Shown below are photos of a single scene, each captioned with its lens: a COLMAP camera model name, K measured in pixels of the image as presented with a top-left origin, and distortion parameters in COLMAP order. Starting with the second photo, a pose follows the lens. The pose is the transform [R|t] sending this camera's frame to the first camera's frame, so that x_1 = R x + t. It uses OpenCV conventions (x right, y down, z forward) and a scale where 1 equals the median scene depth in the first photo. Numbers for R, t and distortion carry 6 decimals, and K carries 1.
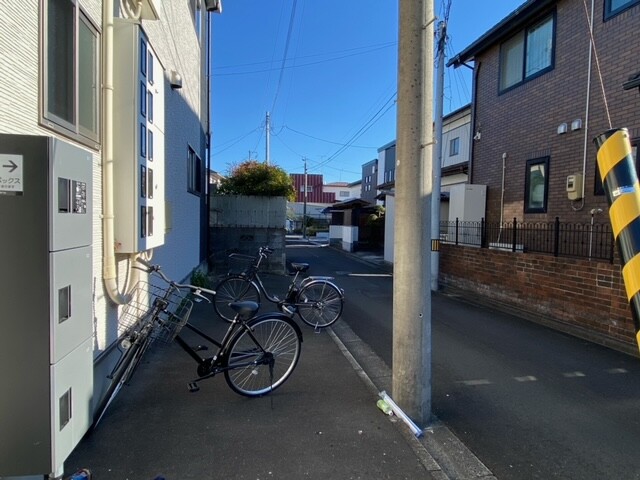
lens RADIAL K [[386.3, 0, 323.0], [0, 386.3, 236.4], [0, 0, 1]] dist [0.072176, -0.076916]
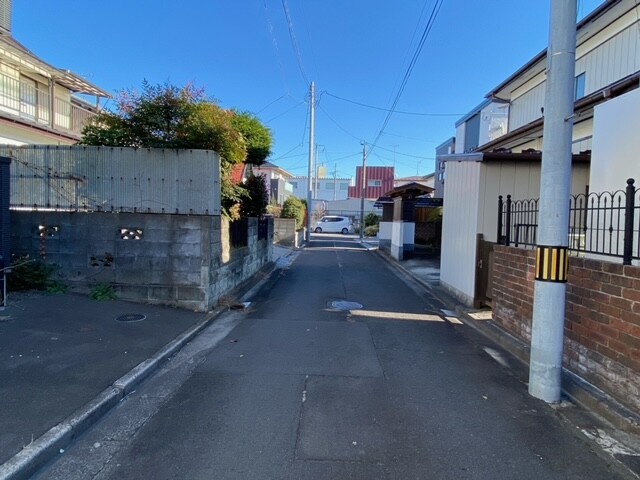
lens RADIAL K [[386.3, 0, 323.0], [0, 386.3, 236.4], [0, 0, 1]] dist [0.072176, -0.076916]
pose [[0.977401, 0.019093, -0.210529, 0.562043], [-0.019543, 0.999809, -0.000055, 0.011525], [0.210488, 0.004168, 0.977588, 2.125660]]
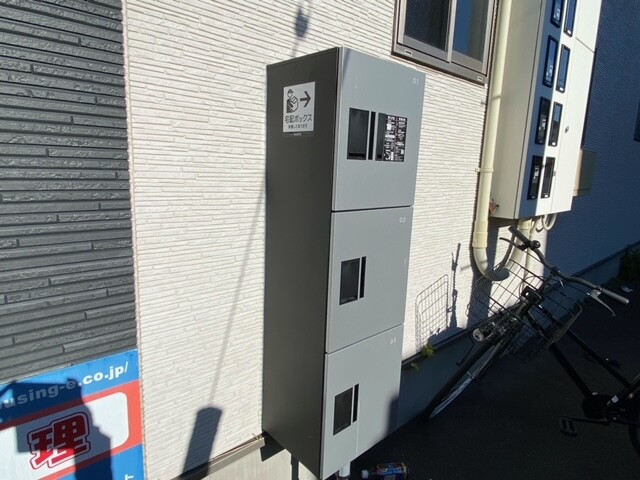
lens RADIAL K [[386.3, 0, 323.0], [0, 386.3, 236.4], [0, 0, 1]] dist [0.072176, -0.076916]
pose [[0.524804, 0.149811, -0.837936, -0.034532], [-0.061034, 0.988480, 0.138500, -0.006930], [0.849032, -0.021543, 0.527902, 0.273511]]
